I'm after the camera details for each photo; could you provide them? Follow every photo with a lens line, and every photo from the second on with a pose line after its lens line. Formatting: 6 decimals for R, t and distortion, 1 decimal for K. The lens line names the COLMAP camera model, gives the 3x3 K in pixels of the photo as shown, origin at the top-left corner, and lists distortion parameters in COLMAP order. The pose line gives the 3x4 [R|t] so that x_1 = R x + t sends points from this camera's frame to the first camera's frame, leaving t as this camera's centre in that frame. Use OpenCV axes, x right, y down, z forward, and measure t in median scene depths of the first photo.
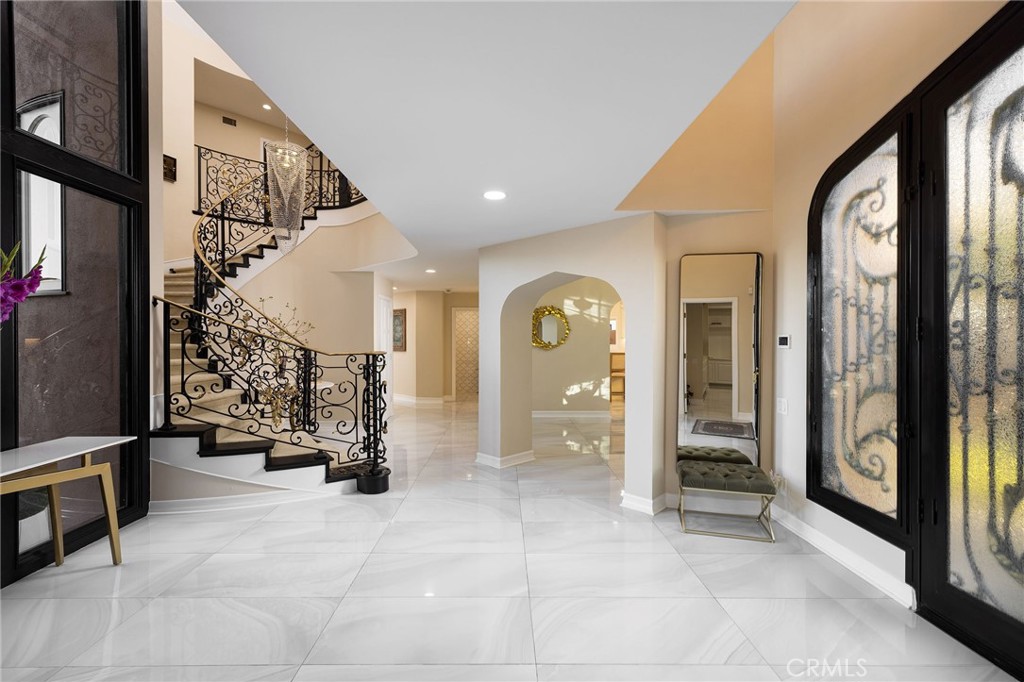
lens RADIAL K [[448.1, 0, 510.6], [0, 448.1, 338.3], [0, 0, 1]] dist [0.000369, 0.000037]
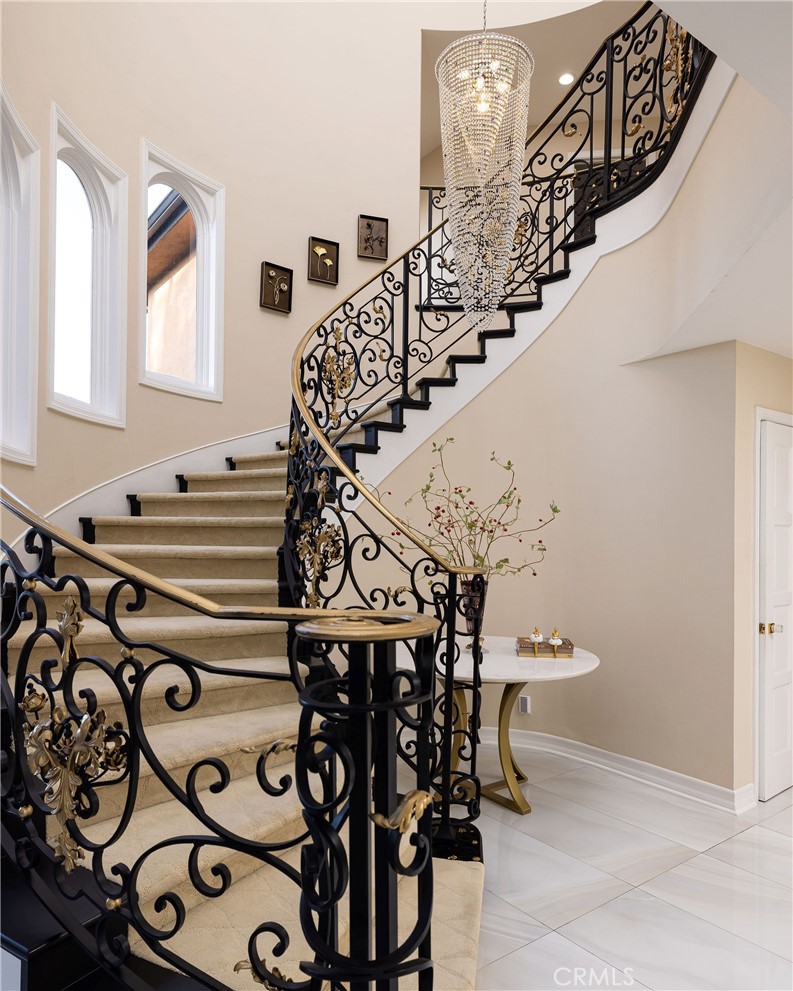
lens RADIAL K [[675.7, 0, 395.7], [0, 675.7, 528.5], [0, 0, 1]] dist [0.002302, -0.000567]
pose [[0.586157, 0.000758, -0.810197, -0.052014], [-0.011385, 0.999909, -0.007302, -0.002815], [0.810118, 0.013504, 0.586112, 0.572193]]
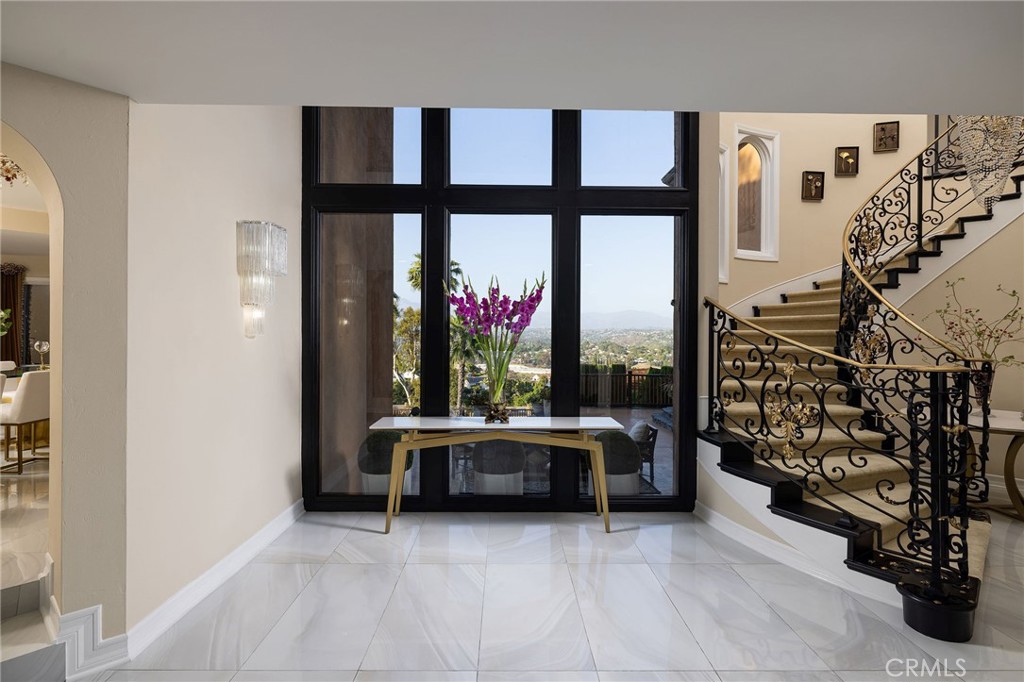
lens RADIAL K [[508.6, 0, 513.1], [0, 508.6, 338.8], [0, 0, 1]] dist [-0.001167, 0.000687]
pose [[0.001115, 0.000096, -0.999999, 0.198247], [-0.009020, 0.999959, 0.000086, 0.001960], [0.999959, 0.009020, 0.001116, 0.336611]]
